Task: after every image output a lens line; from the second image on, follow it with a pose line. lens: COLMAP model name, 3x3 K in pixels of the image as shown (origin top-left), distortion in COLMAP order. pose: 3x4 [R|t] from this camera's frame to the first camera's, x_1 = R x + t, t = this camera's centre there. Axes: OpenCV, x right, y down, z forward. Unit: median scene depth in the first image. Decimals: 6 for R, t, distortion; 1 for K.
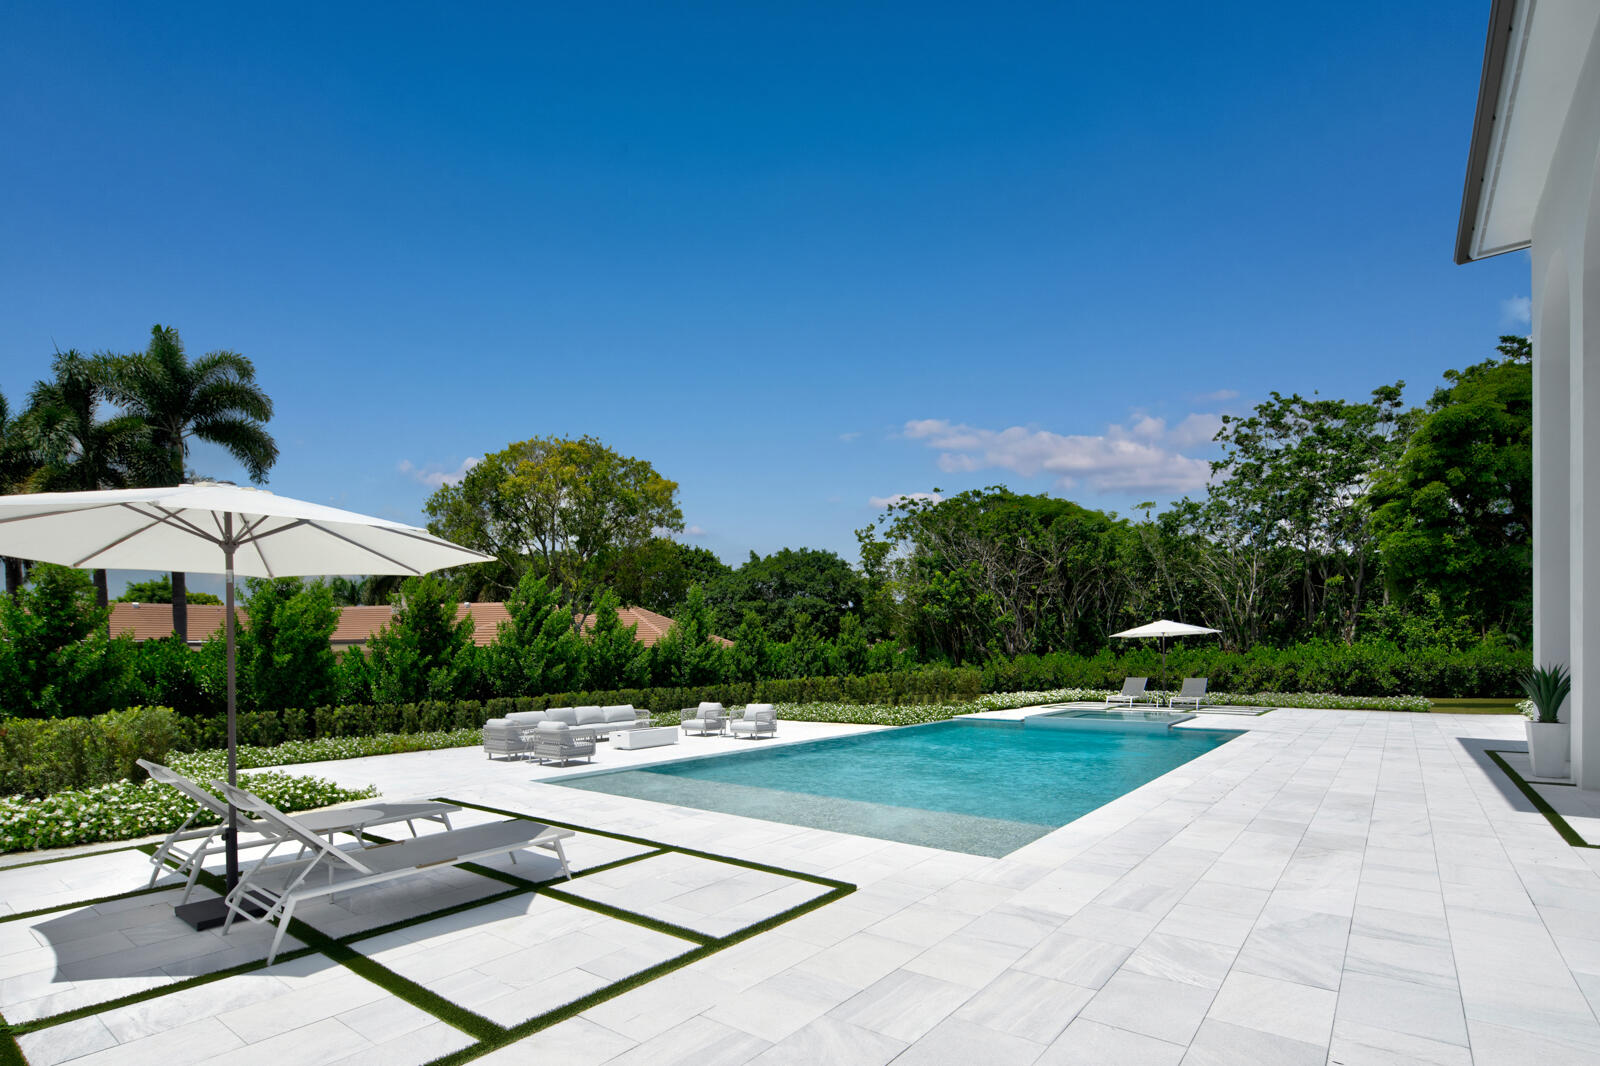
lens RADIAL K [[758.6, 0, 778.4], [0, 758.6, 652.8], [0, 0, 1]] dist [-0.019925, -0.000644]
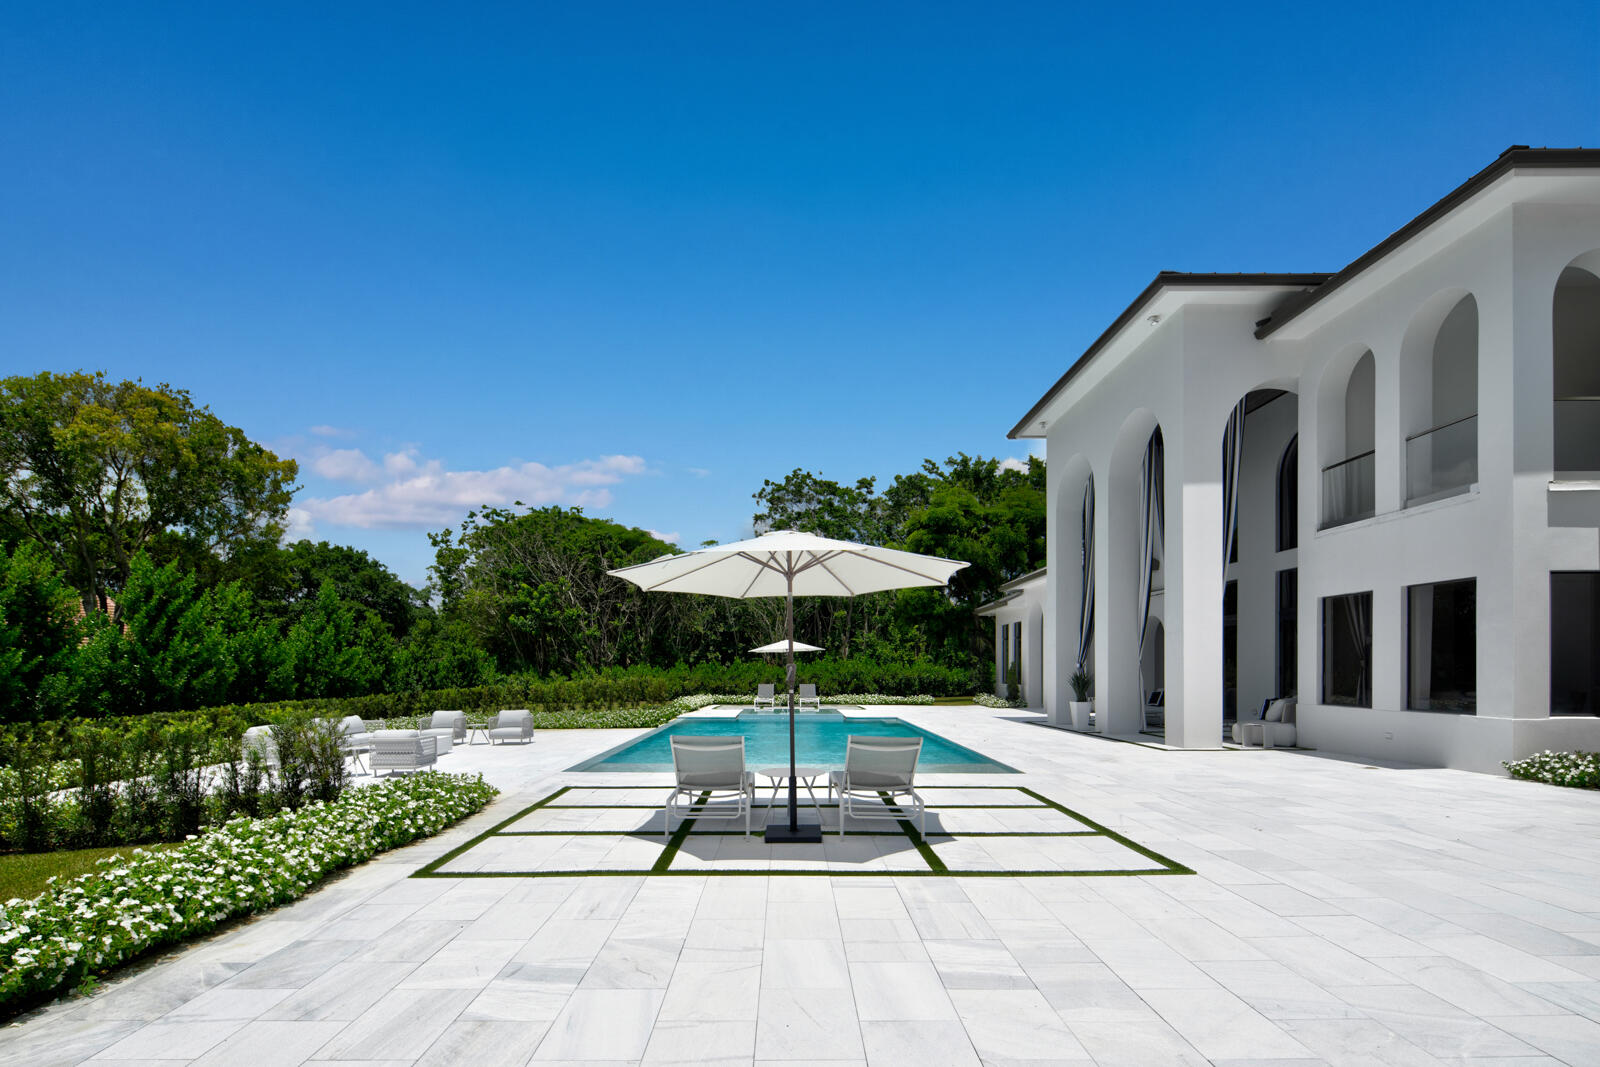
lens RADIAL K [[758.6, 0, 778.4], [0, 758.6, 653.3], [0, 0, 1]] dist [-0.019925, -0.000644]
pose [[0.777339, 0.019778, 0.628771, -0.198173], [-0.009622, 0.999763, -0.019552, 0.003340], [-0.629009, 0.009148, 0.777344, -0.007394]]
